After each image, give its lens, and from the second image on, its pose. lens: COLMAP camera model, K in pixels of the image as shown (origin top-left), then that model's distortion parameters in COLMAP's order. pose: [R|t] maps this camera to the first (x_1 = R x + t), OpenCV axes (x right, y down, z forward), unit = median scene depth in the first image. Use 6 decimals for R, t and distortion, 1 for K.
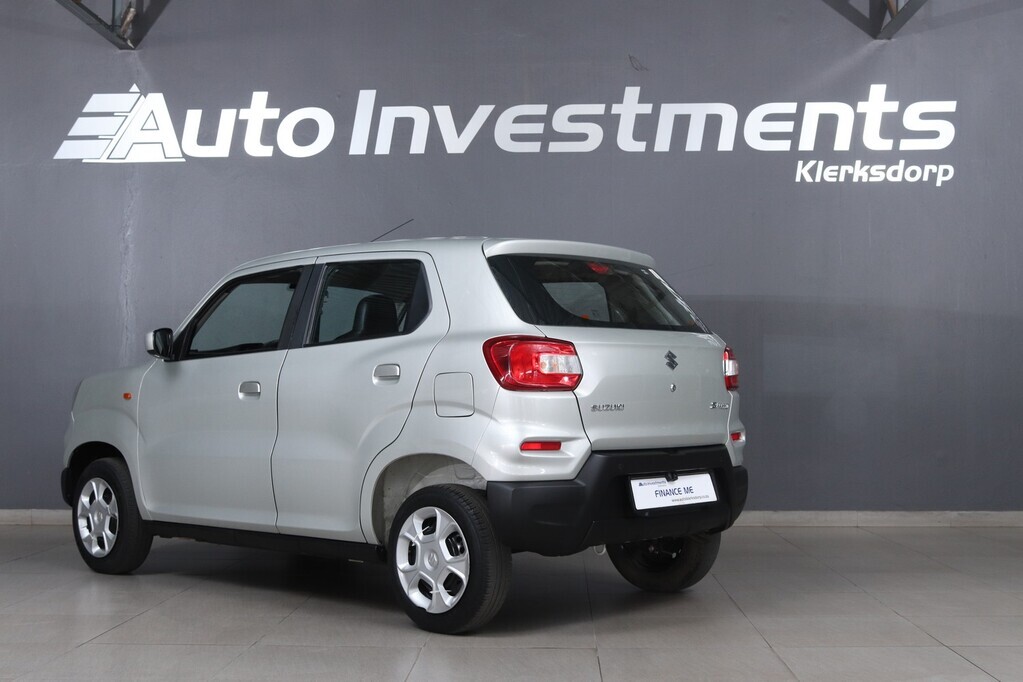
lens RADIAL K [[1344.1, 0, 511.5], [0, 1344.1, 341.0], [0, 0, 1]] dist [-0.066599, 0.049195]
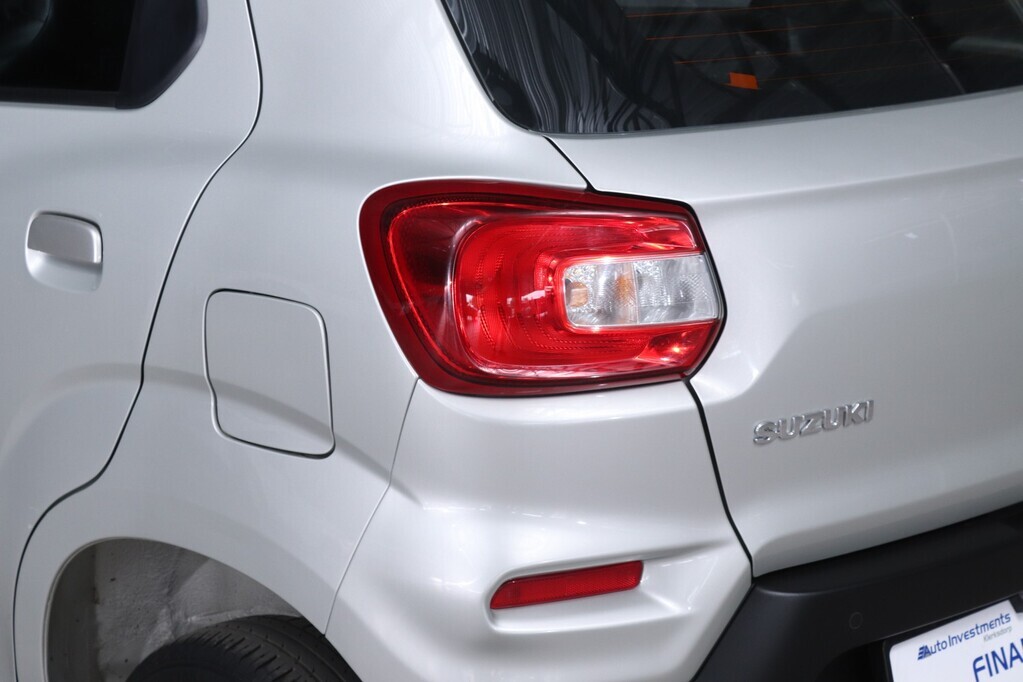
lens RADIAL K [[2426.8, 0, 511.5], [0, 2426.8, 341.0], [0, 0, 1]] dist [0.096467, 0.089014]
pose [[0.997884, 0.009403, -0.064333, 0.041315], [0.008357, 0.962726, 0.270348, -0.105104], [0.064477, -0.270313, 0.960611, 0.518141]]
